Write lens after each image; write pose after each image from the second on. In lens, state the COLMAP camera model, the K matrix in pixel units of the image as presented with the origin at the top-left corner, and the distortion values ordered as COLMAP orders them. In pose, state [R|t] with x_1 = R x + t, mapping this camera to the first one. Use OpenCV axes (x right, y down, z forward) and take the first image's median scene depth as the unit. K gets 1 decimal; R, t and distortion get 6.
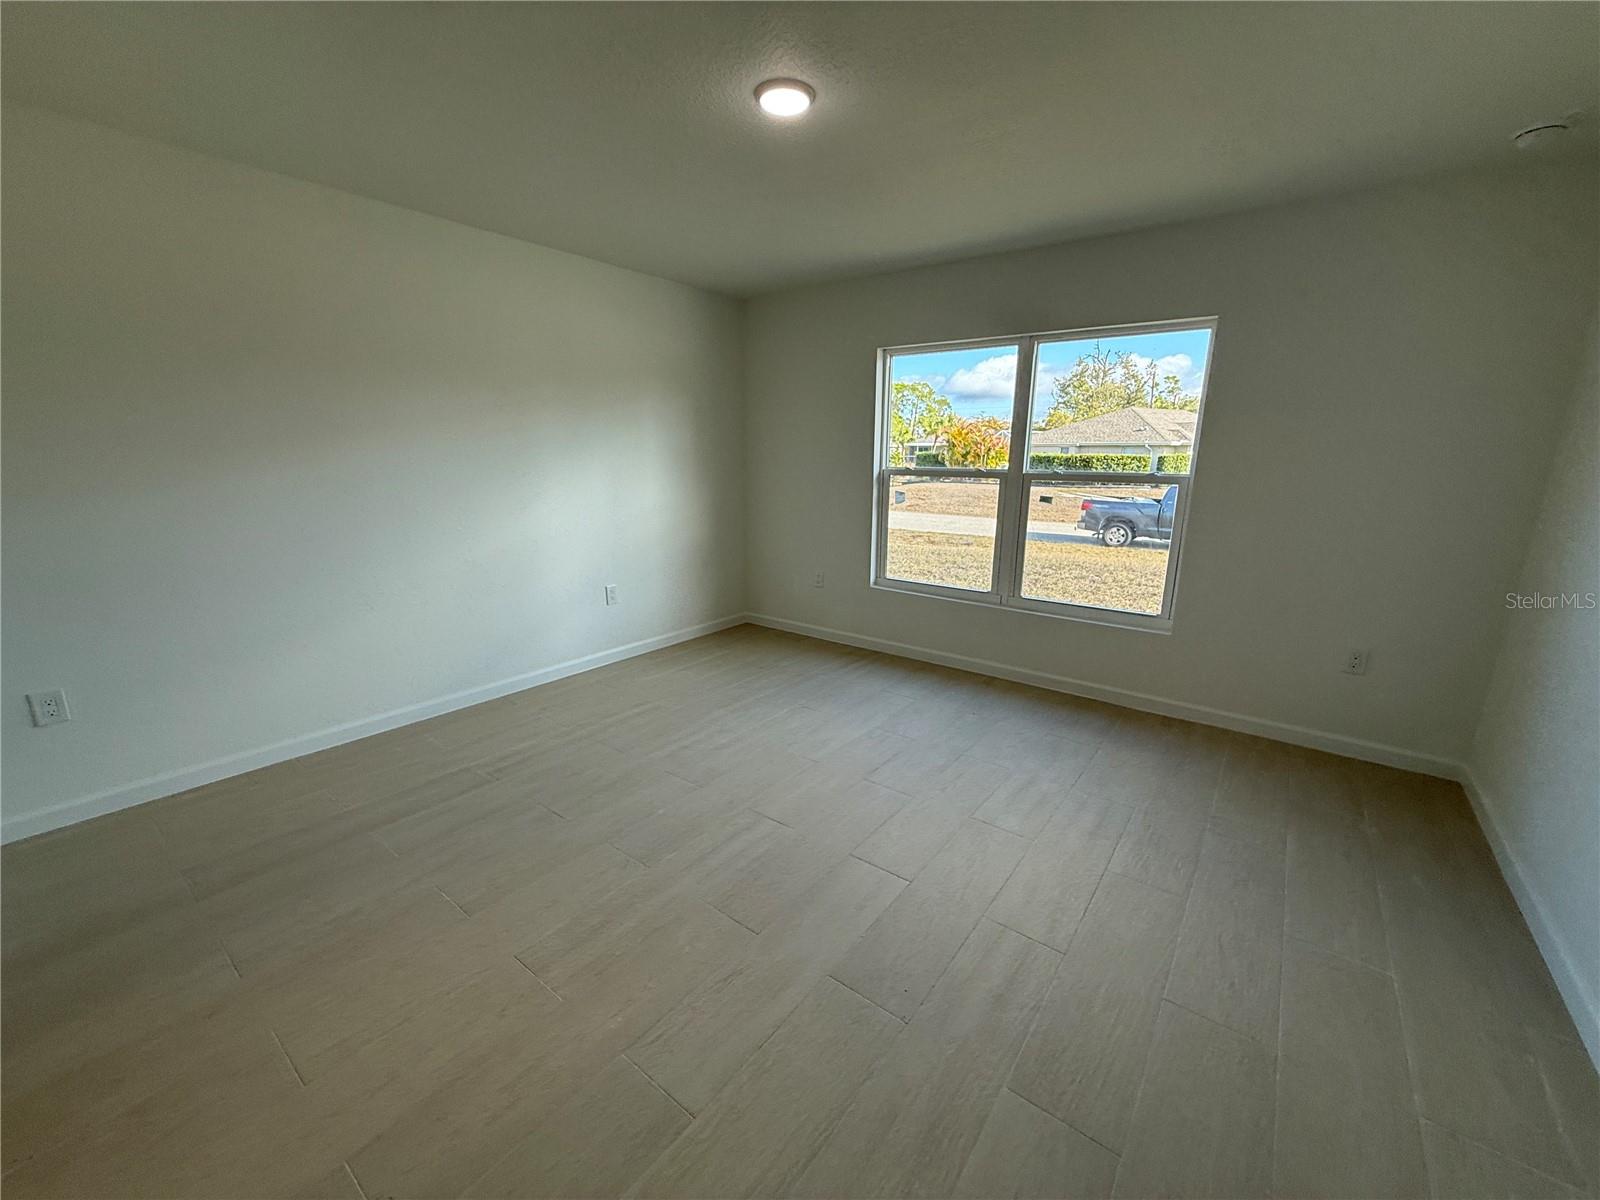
lens RADIAL K [[635.5, 0, 787.5], [0, 635.5, 603.3], [0, 0, 1]] dist [0.000800, -0.000487]
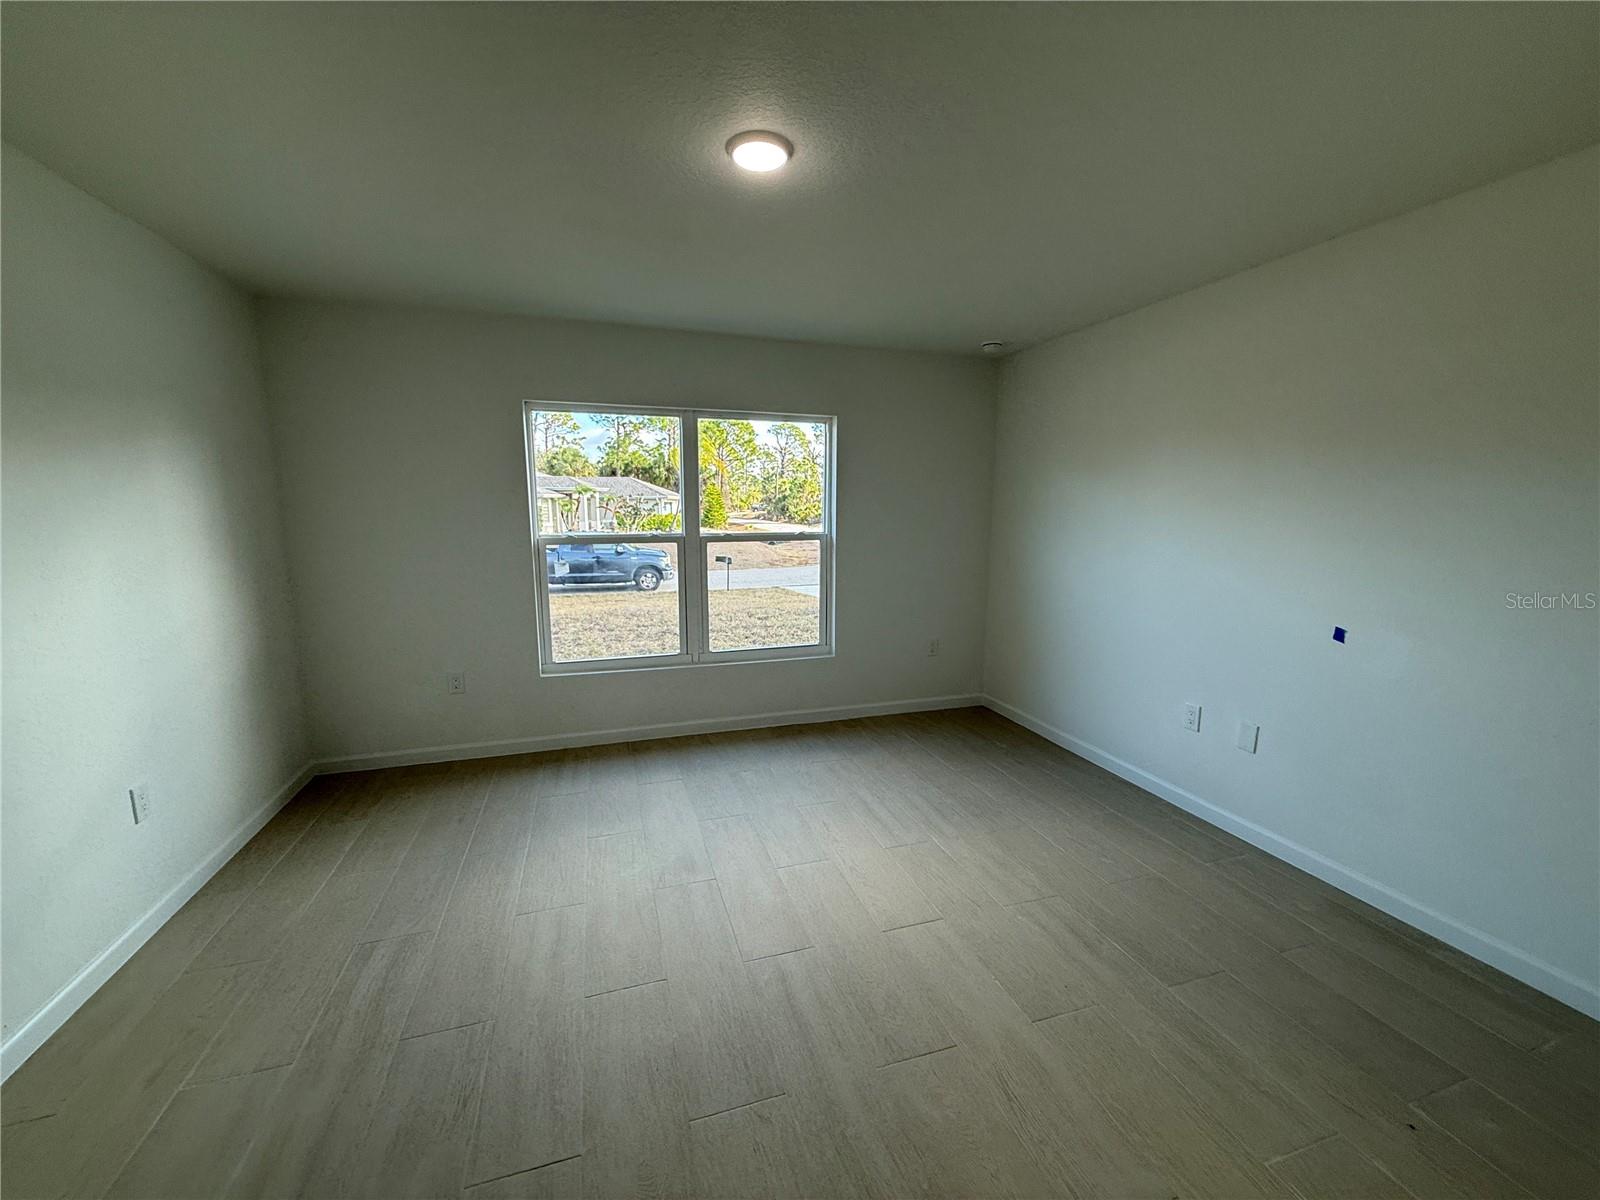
lens RADIAL K [[635.5, 0, 796.7], [0, 635.5, 604.9], [0, 0, 1]] dist [0.000800, -0.000487]
pose [[0.569275, -0.129224, 0.811928, -0.412448], [0.198294, 0.979996, 0.016941, -0.079025], [-0.797876, 0.151356, 0.583512, 0.271590]]
